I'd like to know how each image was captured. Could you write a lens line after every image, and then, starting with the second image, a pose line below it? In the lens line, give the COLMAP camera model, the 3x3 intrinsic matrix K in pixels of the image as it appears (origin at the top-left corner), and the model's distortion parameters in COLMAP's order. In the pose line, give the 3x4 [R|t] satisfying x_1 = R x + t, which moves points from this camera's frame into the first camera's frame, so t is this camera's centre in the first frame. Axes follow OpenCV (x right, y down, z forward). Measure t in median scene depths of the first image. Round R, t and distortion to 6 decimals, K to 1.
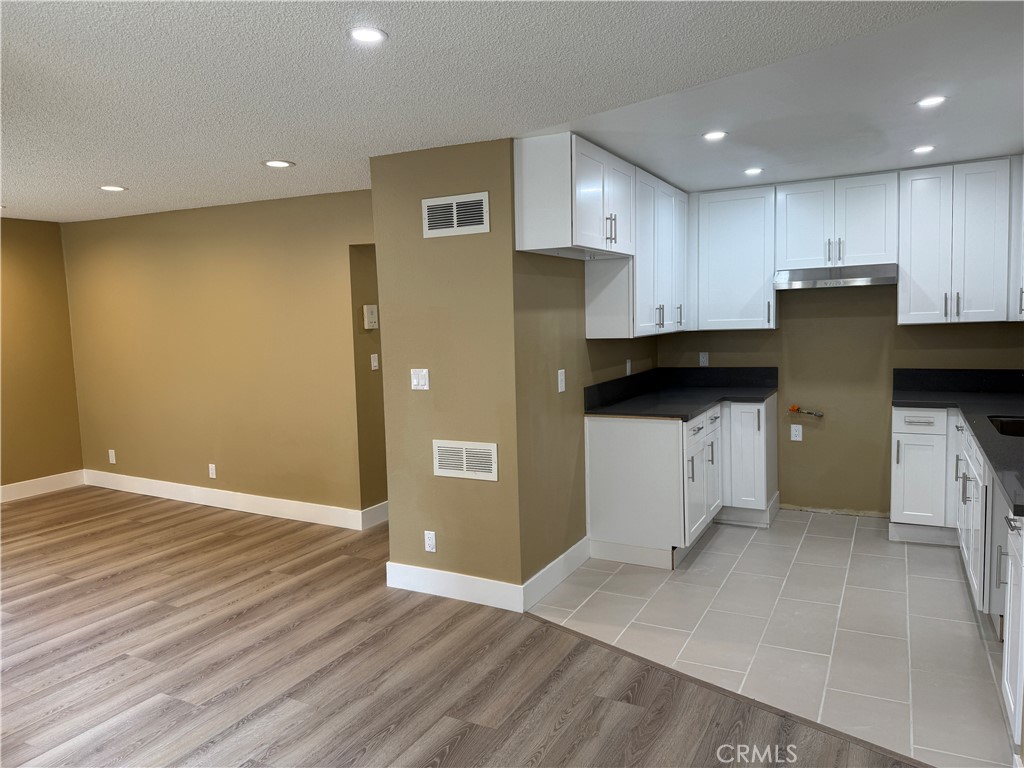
lens RADIAL K [[724.5, 0, 510.6], [0, 724.5, 383.9], [0, 0, 1]] dist [0.061388, -0.073435]
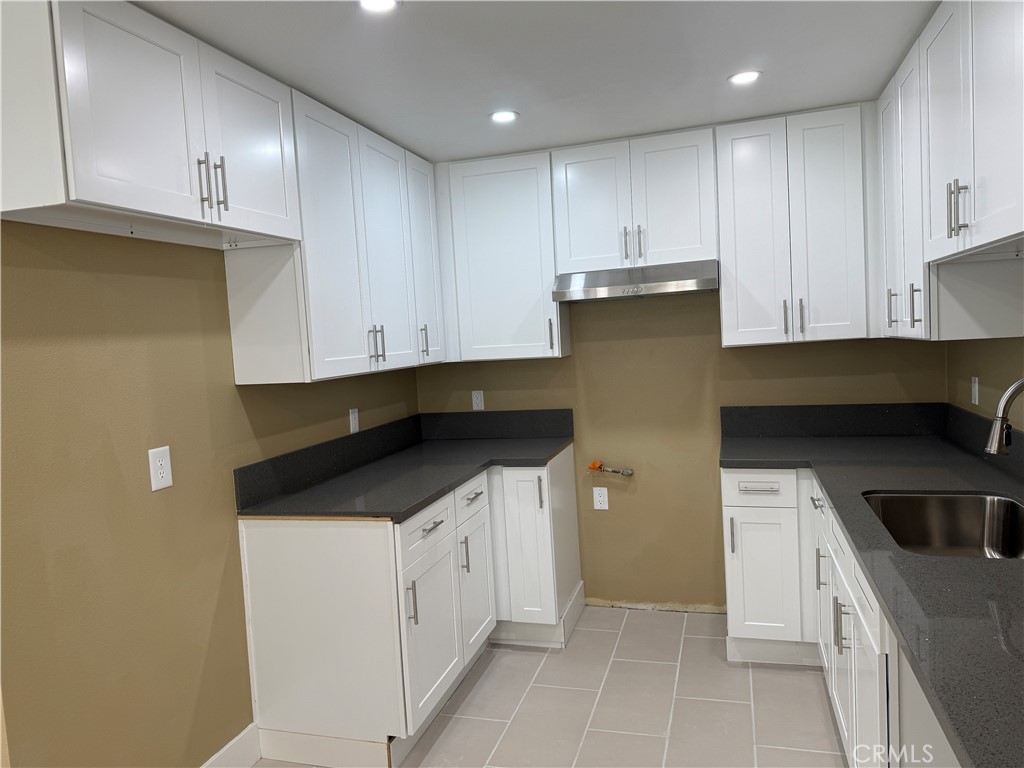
lens RADIAL K [[724.5, 0, 500.0], [0, 724.5, 390.3], [0, 0, 1]] dist [0.061388, -0.073435]
pose [[0.982740, -0.038656, 0.180908, 0.205502], [0.042639, 0.998925, -0.018180, -0.038264], [-0.180011, 0.025580, 0.983332, 0.380779]]
